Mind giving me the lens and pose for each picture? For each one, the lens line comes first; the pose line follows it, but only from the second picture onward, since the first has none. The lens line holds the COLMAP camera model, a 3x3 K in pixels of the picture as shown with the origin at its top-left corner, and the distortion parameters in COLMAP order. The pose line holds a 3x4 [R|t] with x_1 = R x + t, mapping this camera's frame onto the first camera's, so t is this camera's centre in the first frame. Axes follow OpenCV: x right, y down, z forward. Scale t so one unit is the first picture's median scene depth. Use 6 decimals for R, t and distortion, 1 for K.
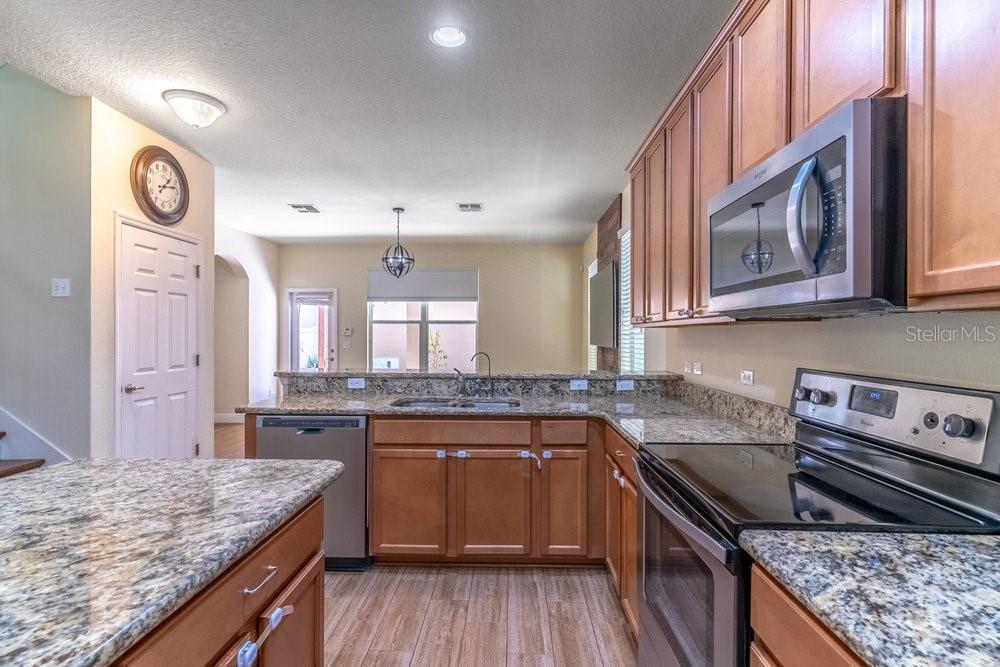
lens RADIAL K [[480.5, 0, 501.0], [0, 480.5, 329.2], [0, 0, 1]] dist [0.004237, -0.000183]
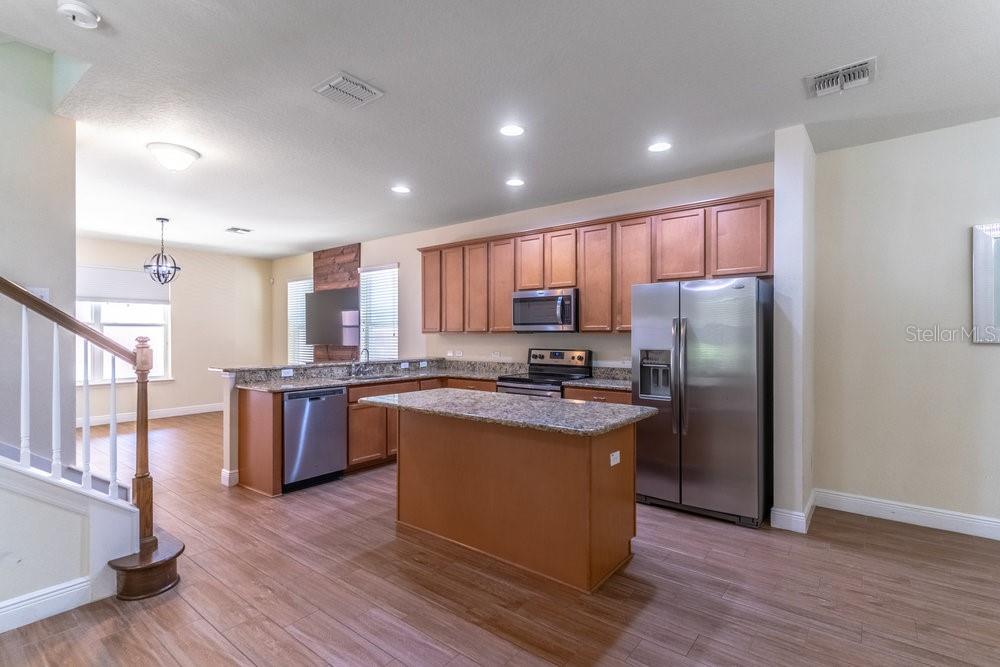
lens RADIAL K [[480.5, 0, 497.6], [0, 480.5, 334.9], [0, 0, 1]] dist [0.004237, -0.000183]
pose [[0.600239, -0.003419, 0.799814, -0.637868], [-0.005957, 0.999944, 0.008745, -0.011001], [-0.799799, -0.010014, 0.600185, -0.223990]]
